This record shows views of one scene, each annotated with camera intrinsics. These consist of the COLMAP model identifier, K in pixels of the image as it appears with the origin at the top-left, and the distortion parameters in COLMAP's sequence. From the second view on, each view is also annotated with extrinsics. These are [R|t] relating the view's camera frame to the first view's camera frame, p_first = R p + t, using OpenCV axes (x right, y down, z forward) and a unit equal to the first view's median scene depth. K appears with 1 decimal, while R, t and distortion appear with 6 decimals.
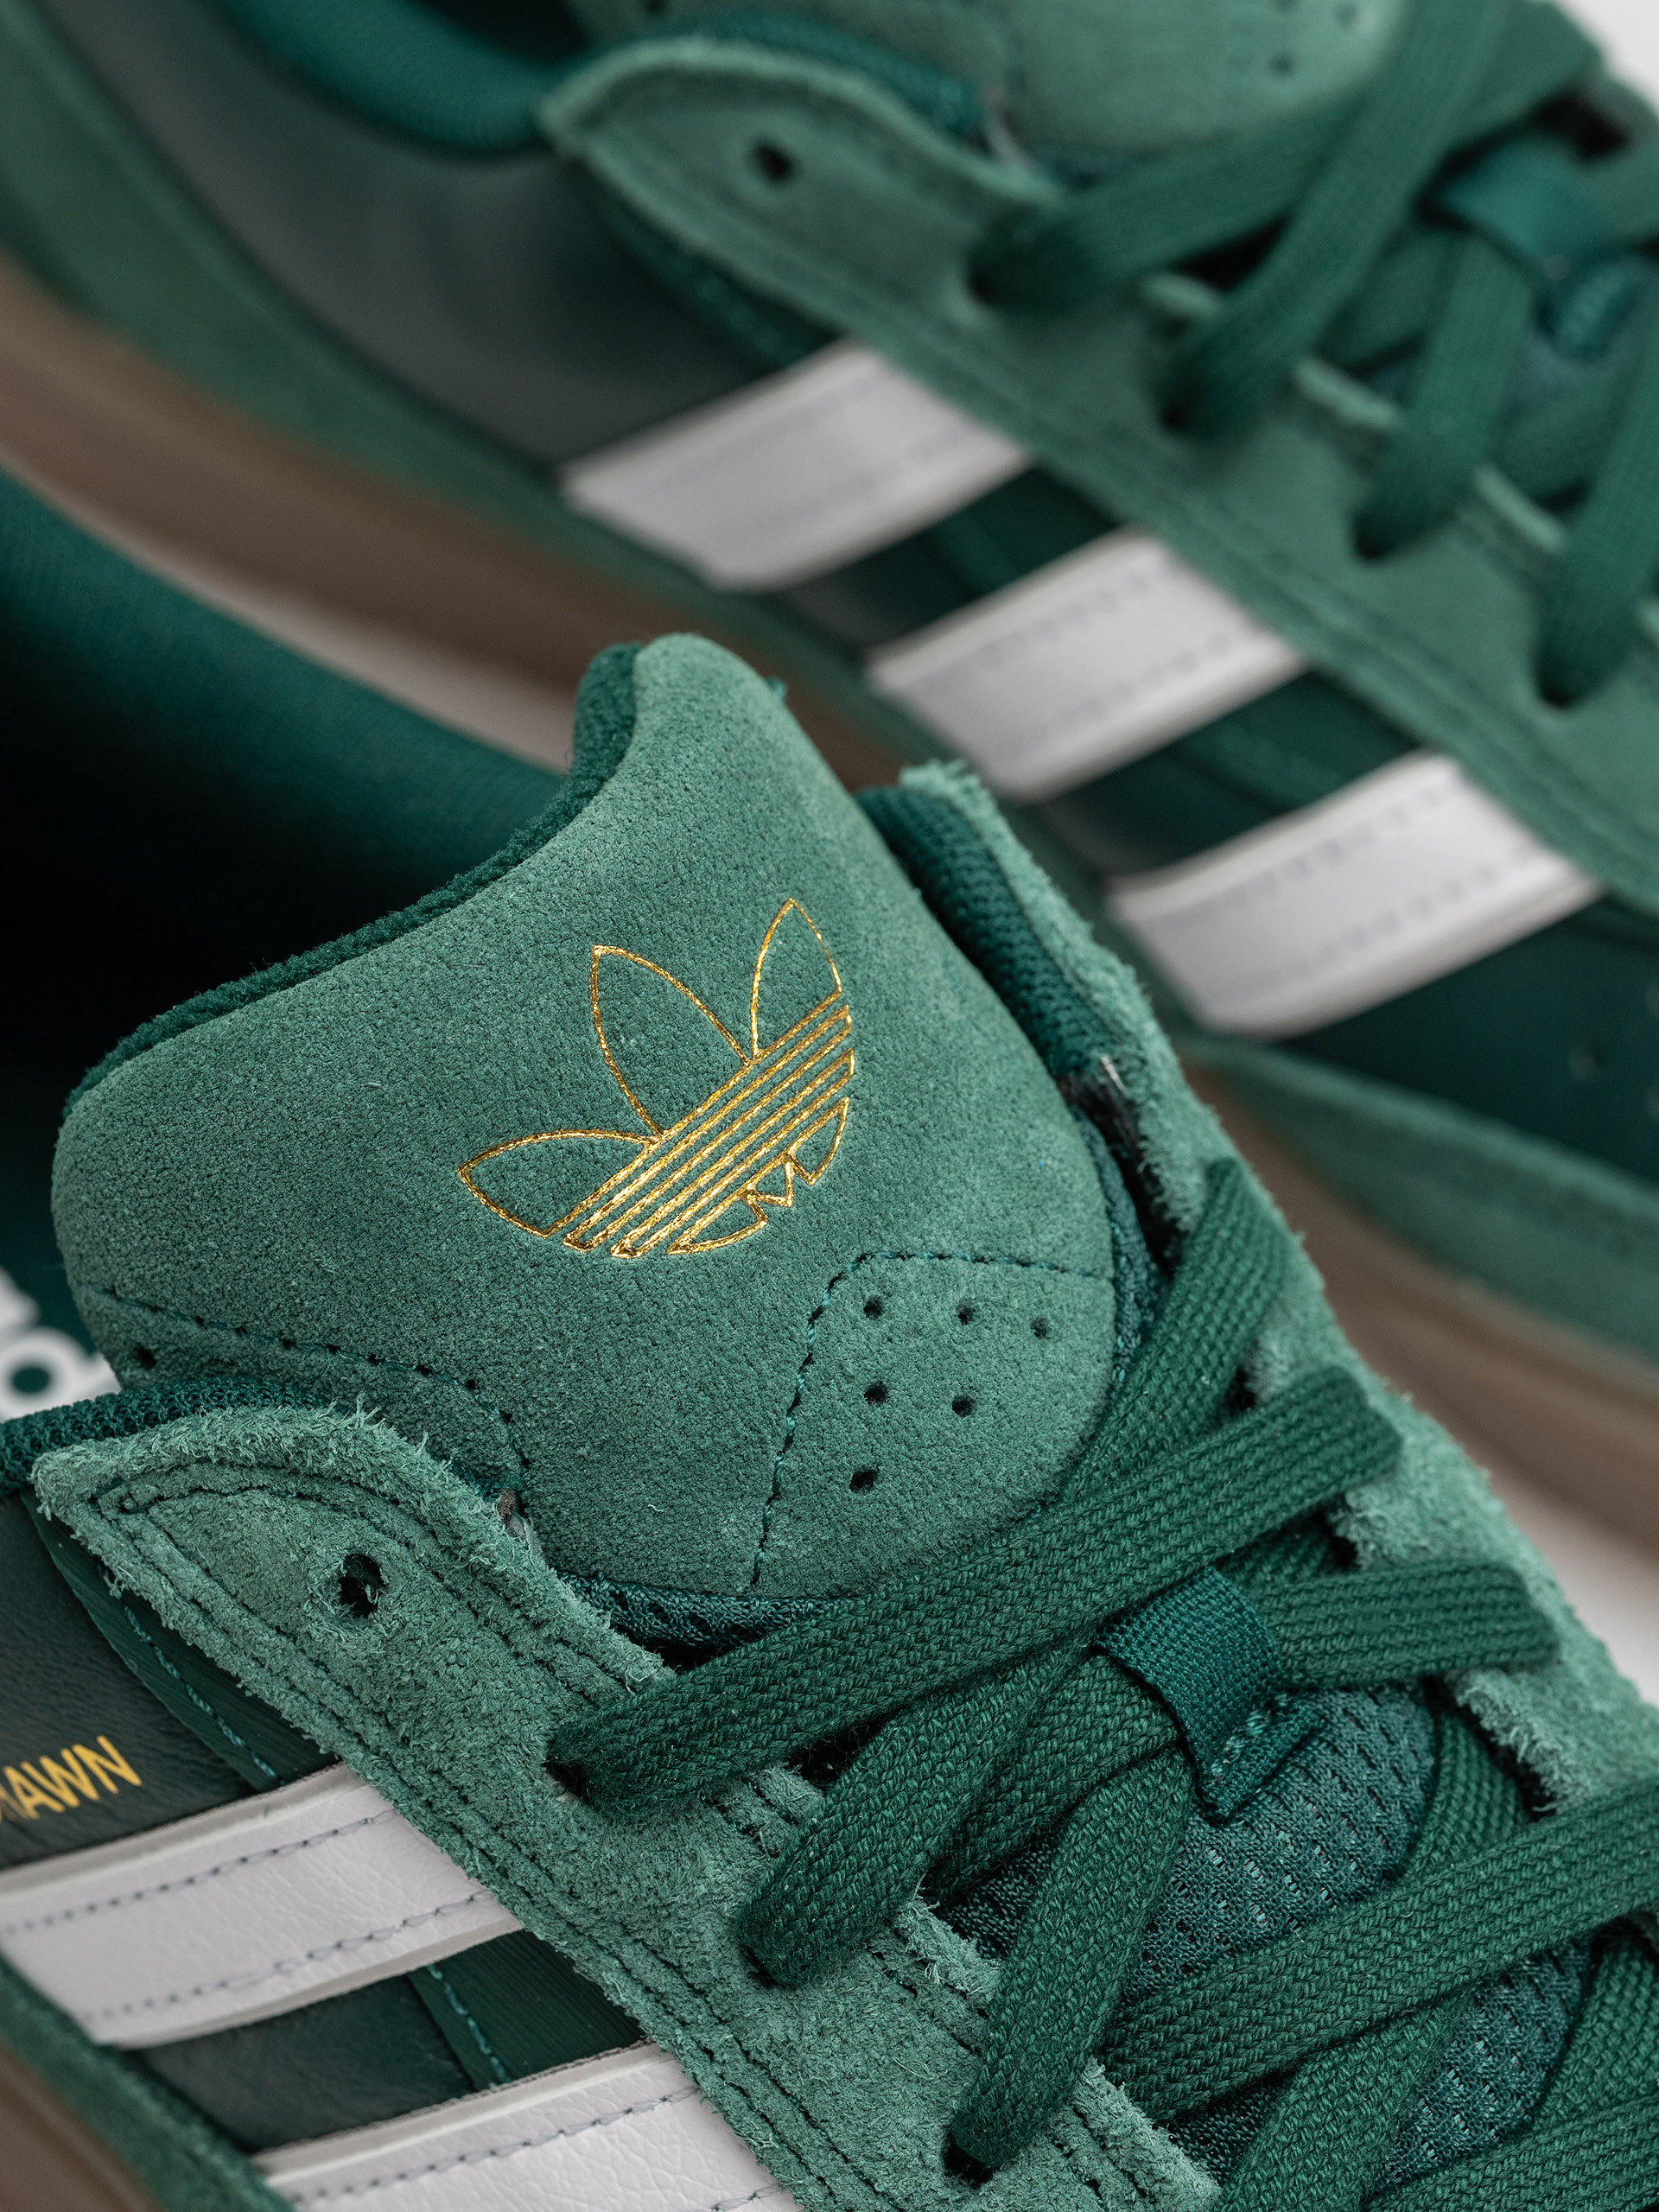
lens RADIAL K [[7004.6, 0, 829.5], [0, 7004.6, 1106.0], [0, 0, 1]] dist [0.007584, 1.864866]
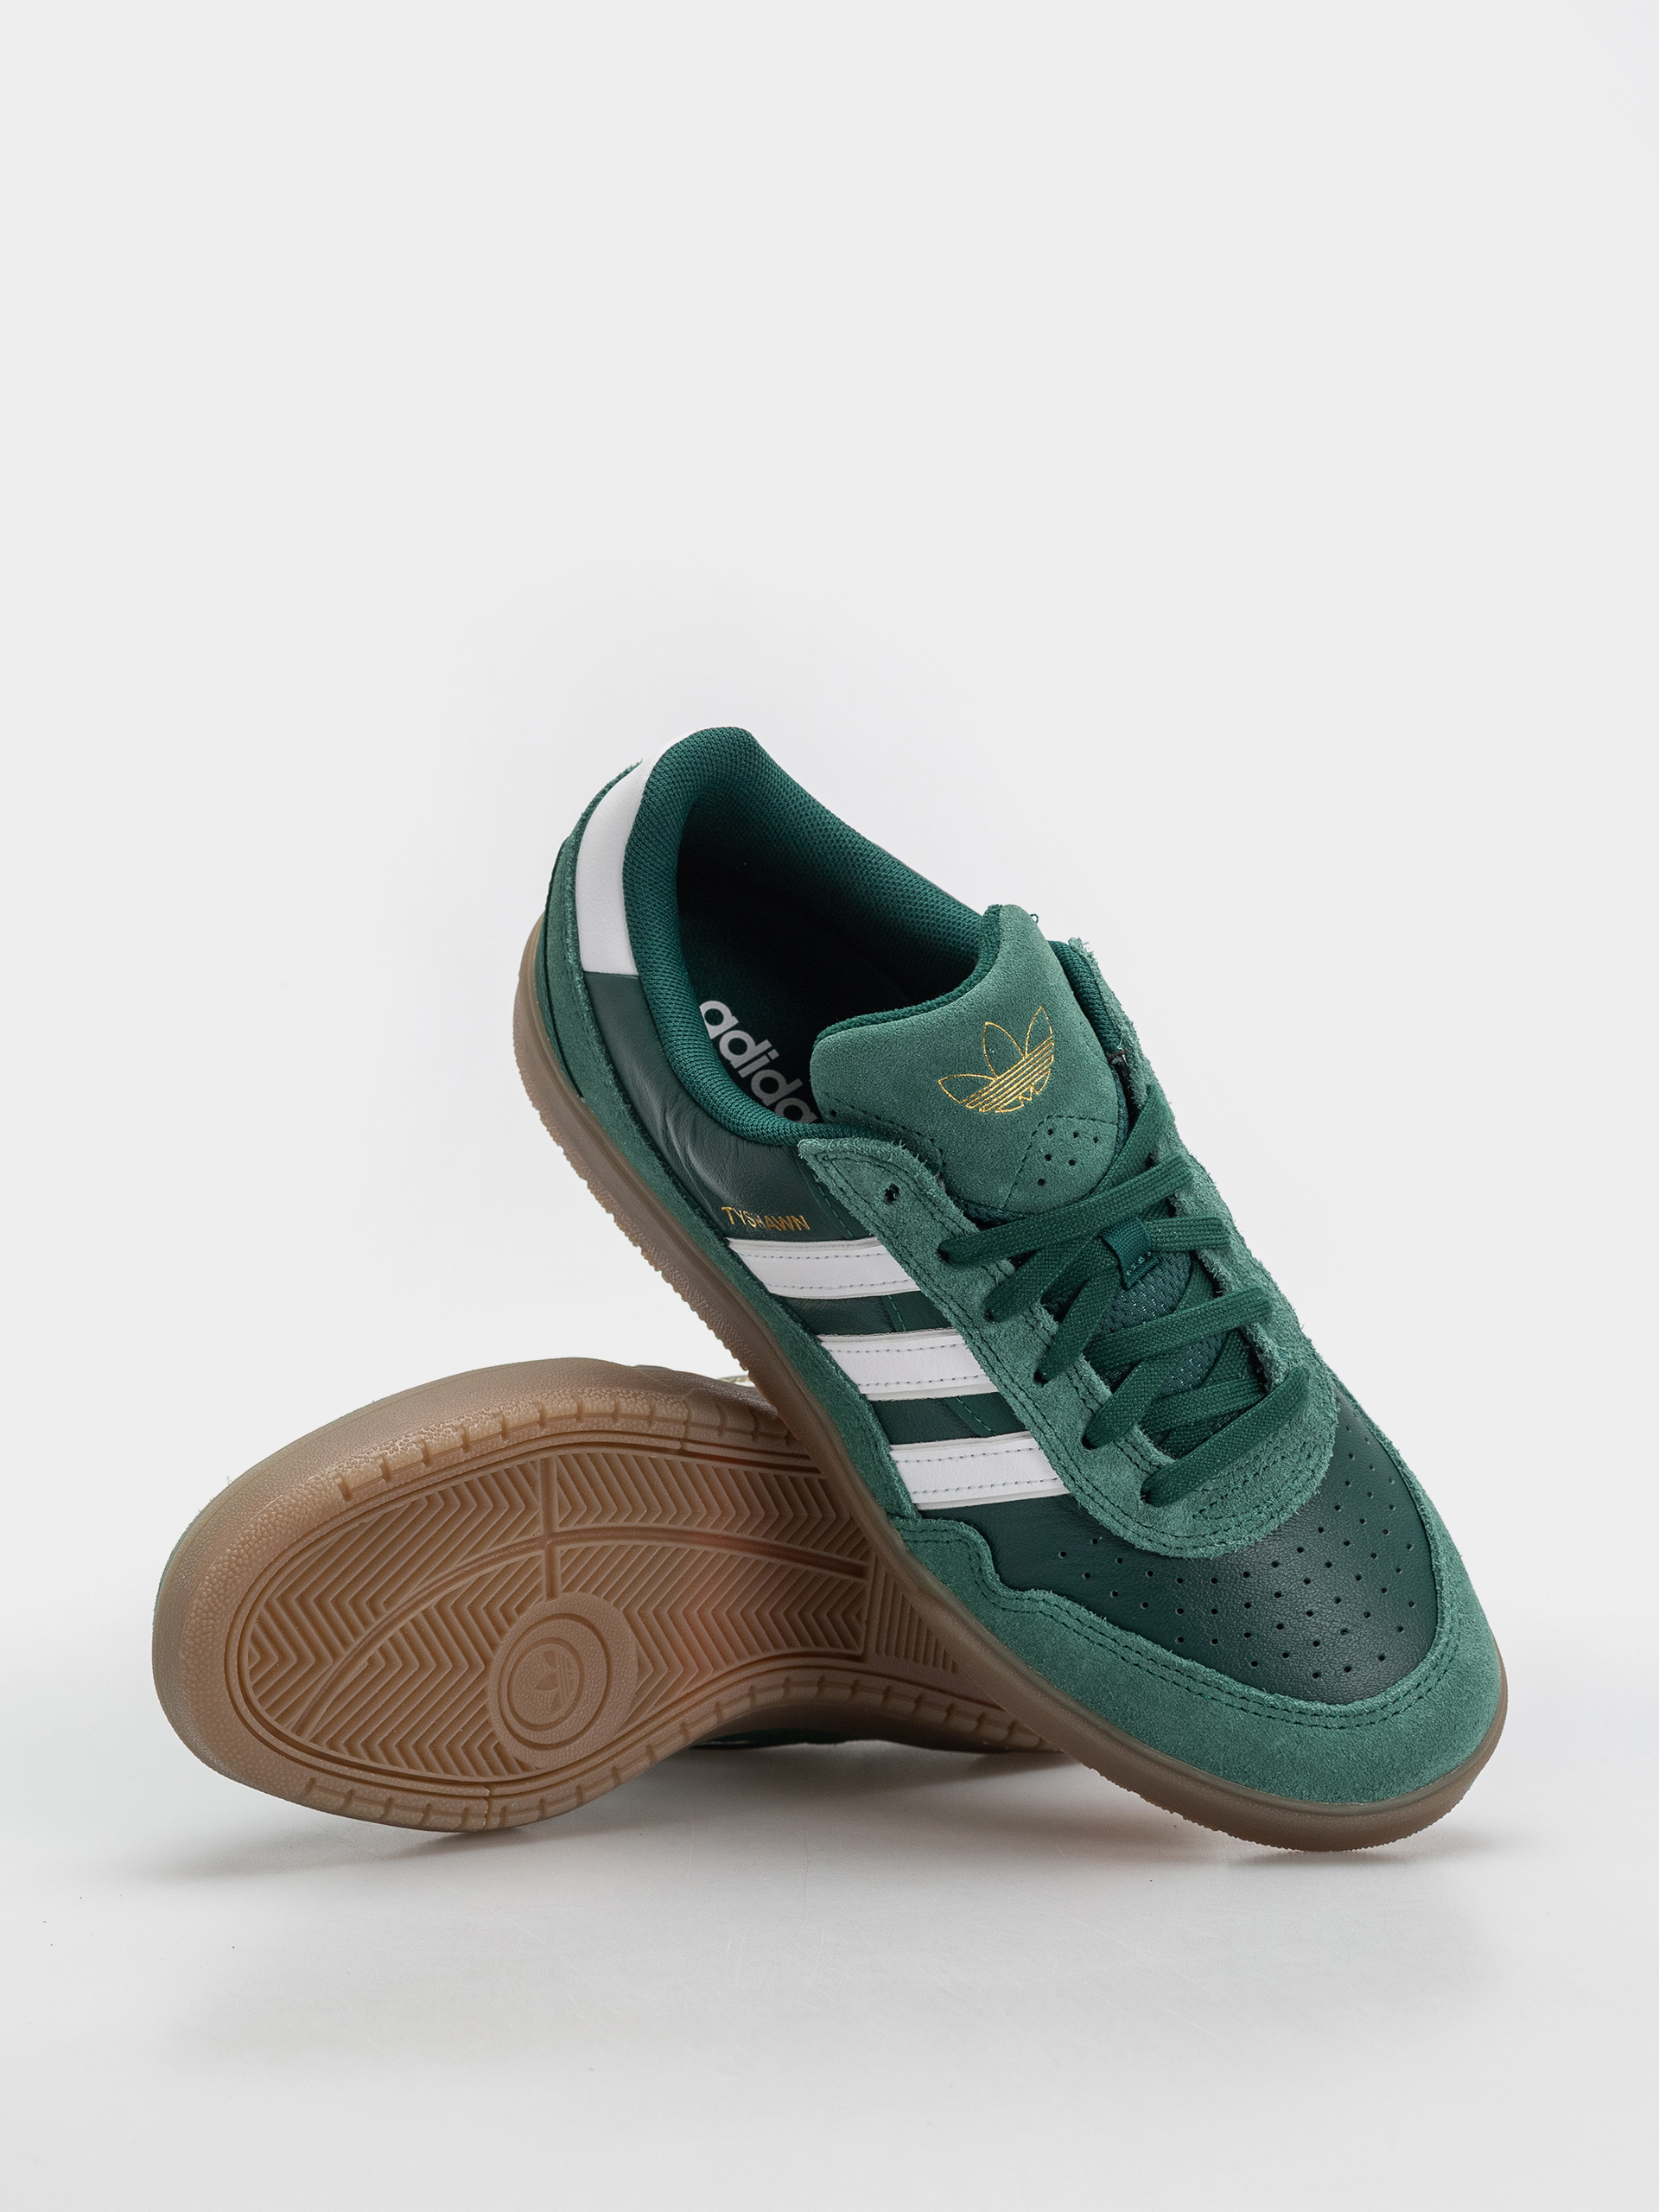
lens RADIAL K [[7004.6, 0, 829.5], [0, 7004.6, 1106.0], [0, 0, 1]] dist [0.007584, 1.864866]
pose [[0.988708, 0.129845, 0.074813, -0.356882], [-0.141909, 0.971669, 0.189003, -0.613434], [-0.048152, -0.197485, 0.979123, -2.337240]]
